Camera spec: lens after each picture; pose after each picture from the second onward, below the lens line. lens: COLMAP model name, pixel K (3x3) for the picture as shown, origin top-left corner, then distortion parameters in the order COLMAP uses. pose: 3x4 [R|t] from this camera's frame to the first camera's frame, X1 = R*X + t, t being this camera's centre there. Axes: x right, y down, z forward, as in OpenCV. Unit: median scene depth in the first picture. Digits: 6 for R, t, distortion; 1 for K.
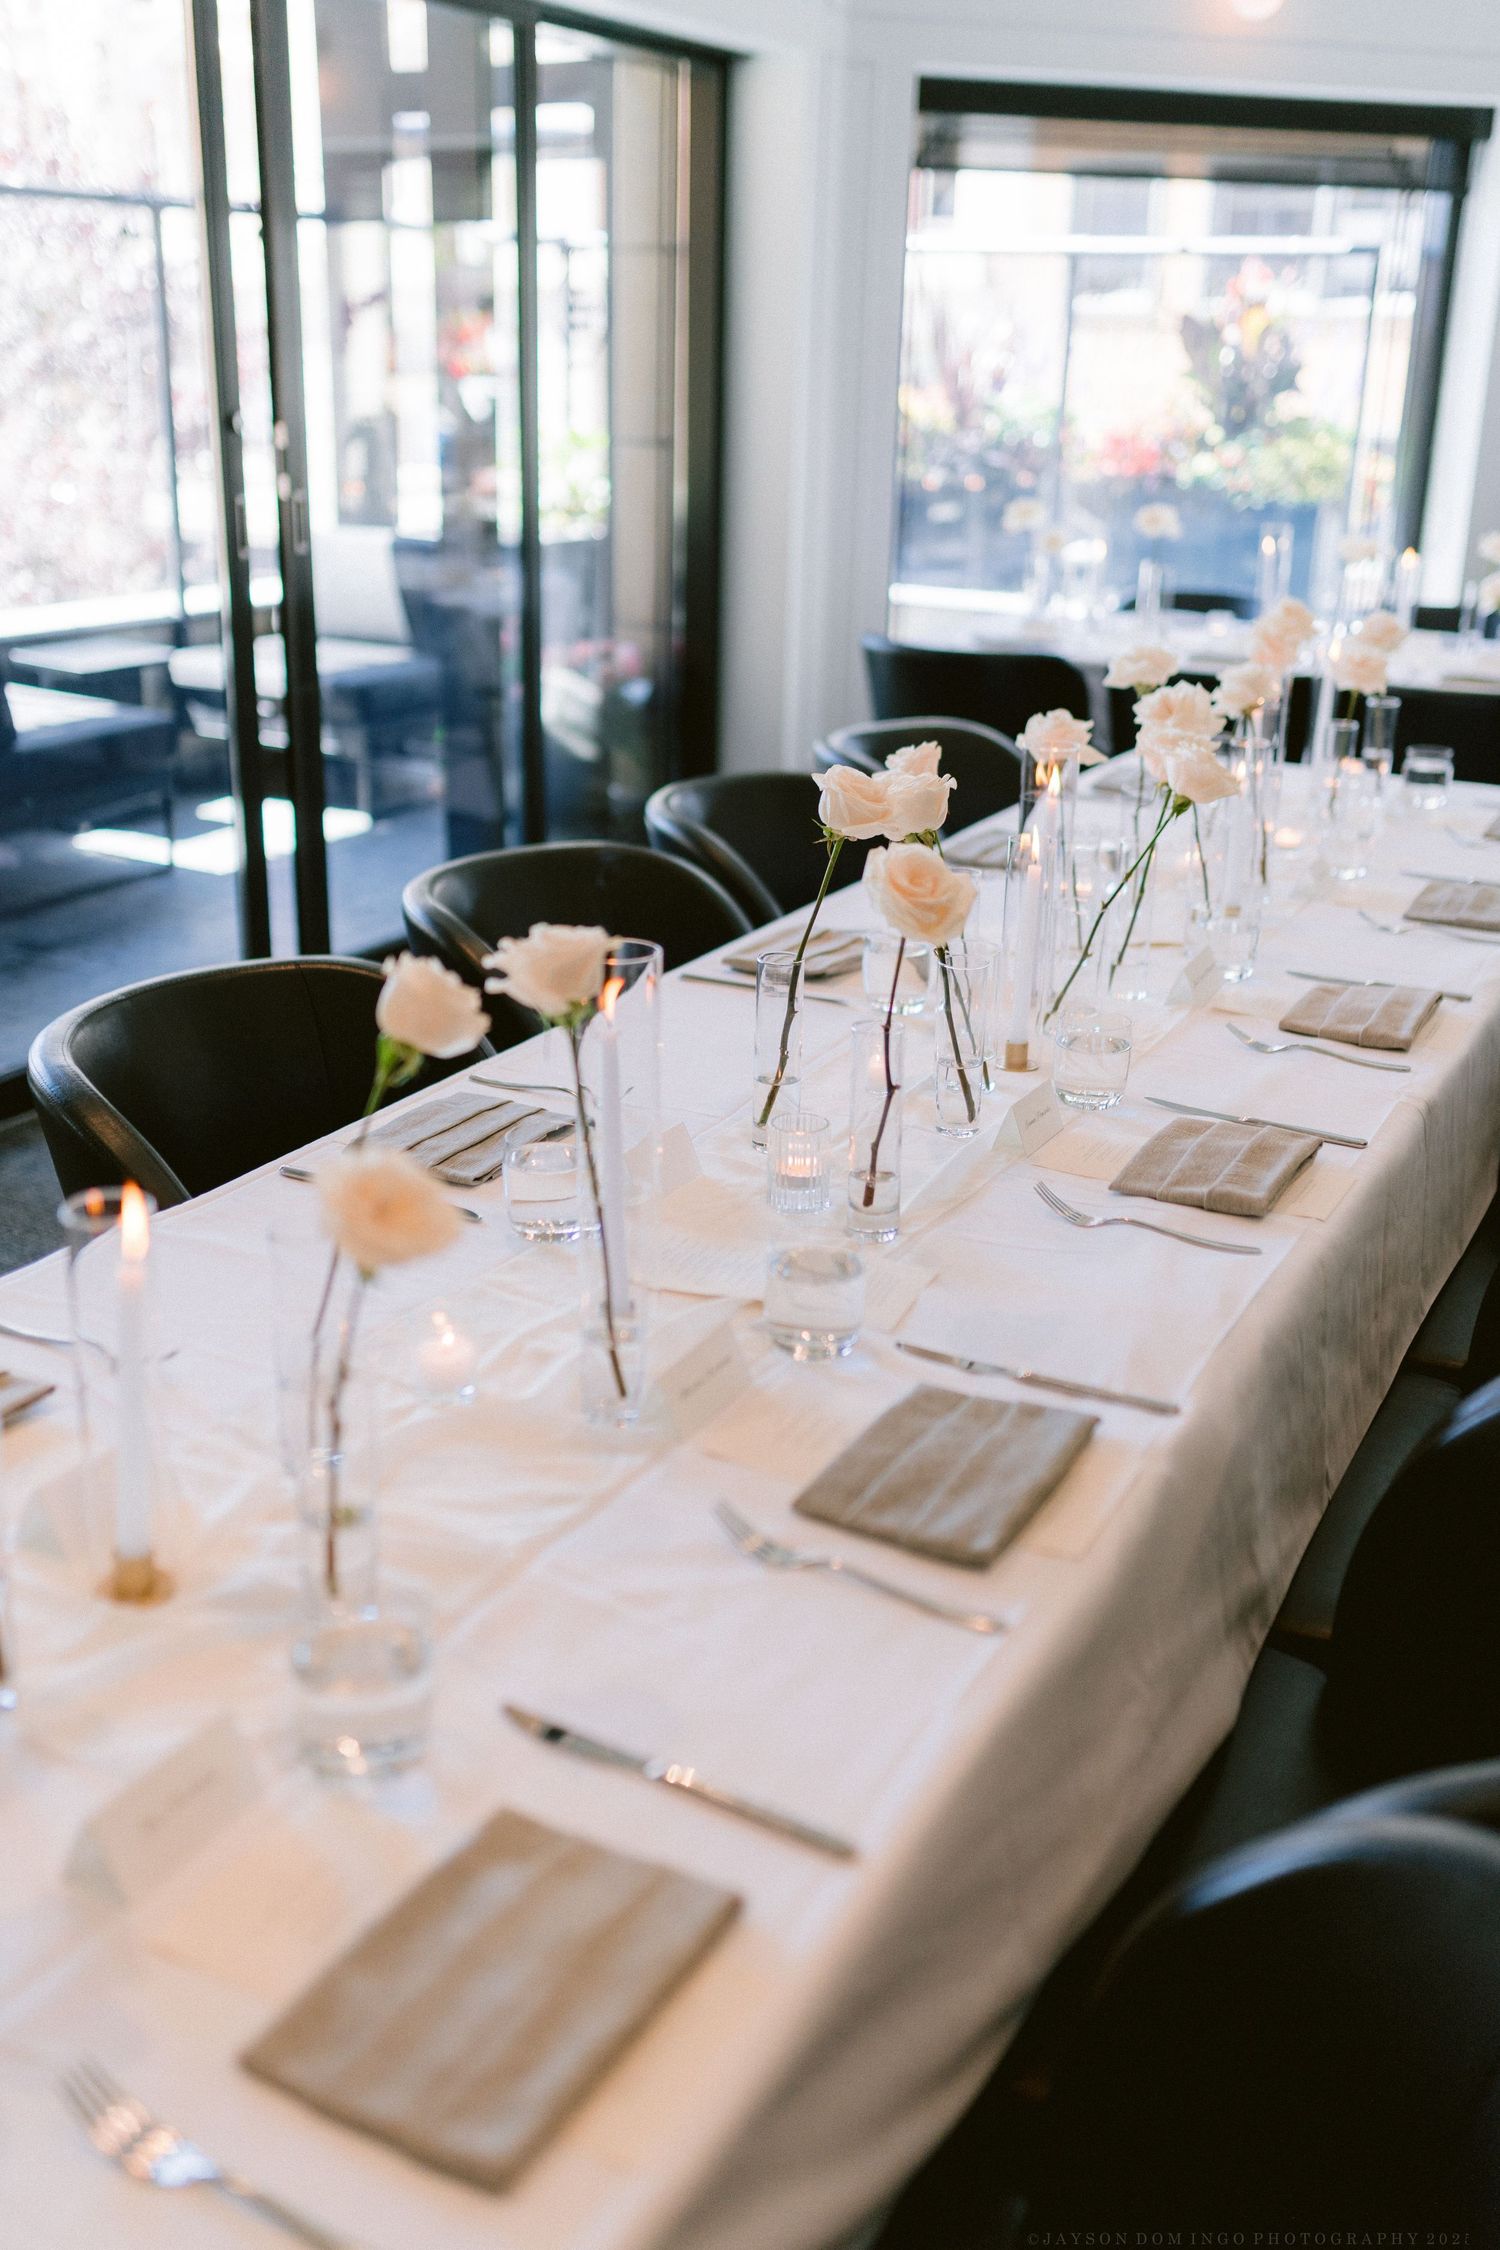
lens RADIAL K [[2078.4, 0, 750.0], [0, 2078.4, 1125.0], [0, 0, 1]] dist [0.001828, -0.002514]
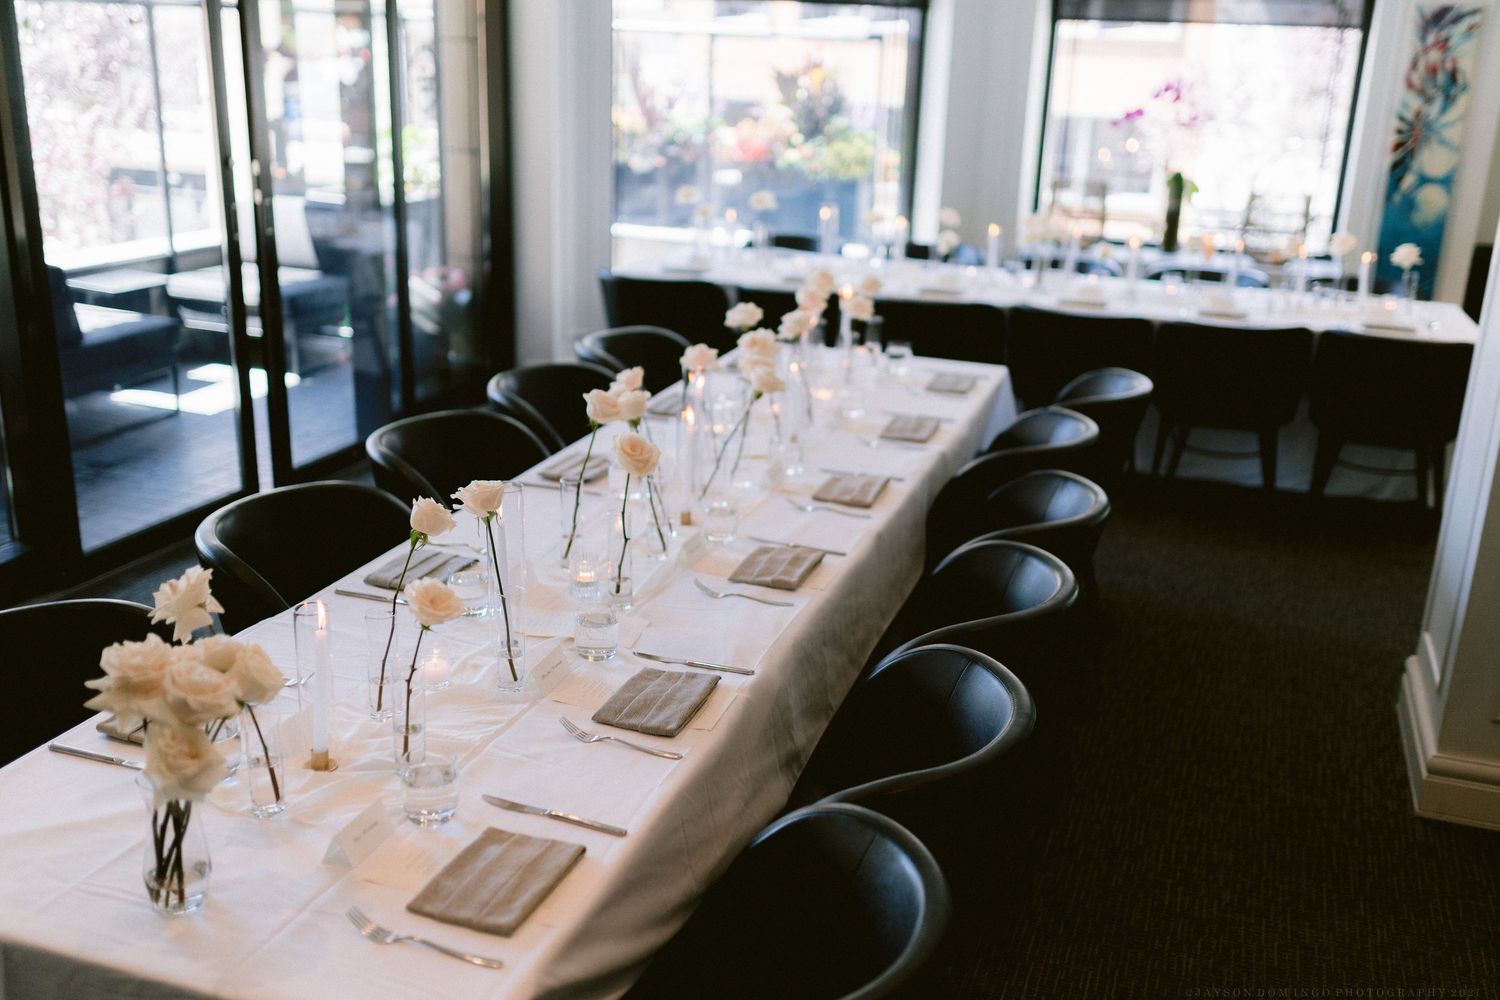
lens RADIAL K [[1385.6, 0, 746.5], [0, 1385.6, 516.6], [0, 0, 1]] dist [0.001828, -0.002514]
pose [[0.987071, -0.041498, 0.154822, -0.024070], [0.044567, 0.998872, -0.016406, -0.008986], [-0.153966, 0.023093, 0.987806, -0.349606]]
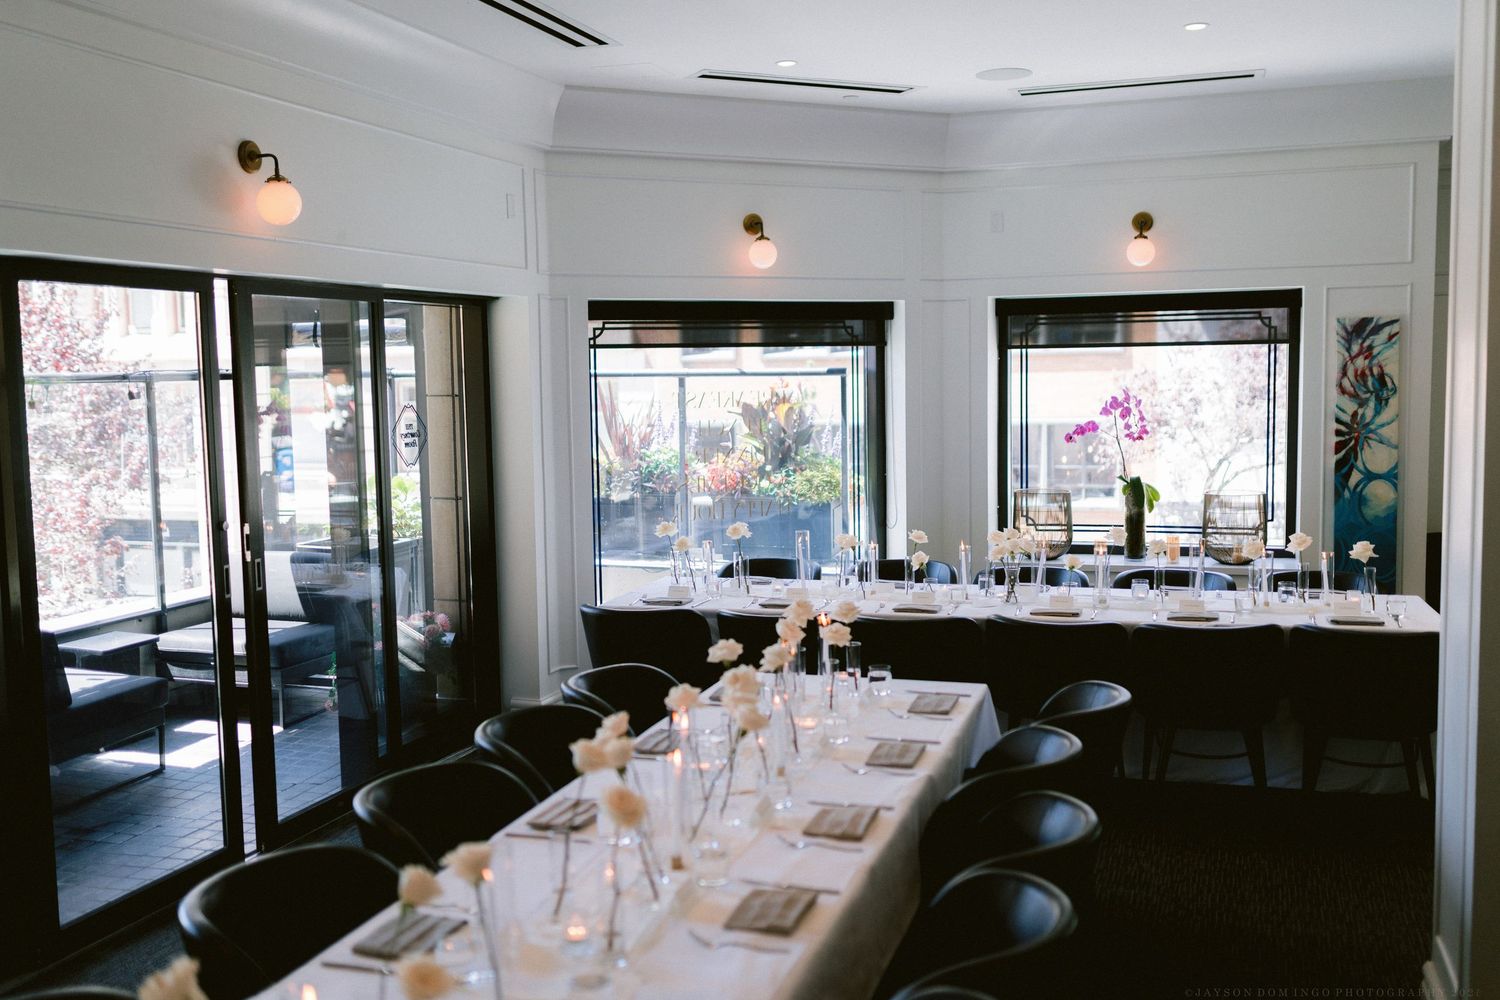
lens RADIAL K [[1385.6, 0, 746.5], [0, 1385.6, 516.6], [0, 0, 1]] dist [0.001828, -0.002514]
pose [[0.982610, -0.058348, 0.176277, -0.023622], [0.099845, 0.966448, -0.236664, -0.030712], [-0.156553, 0.250149, 0.955467, -0.378107]]
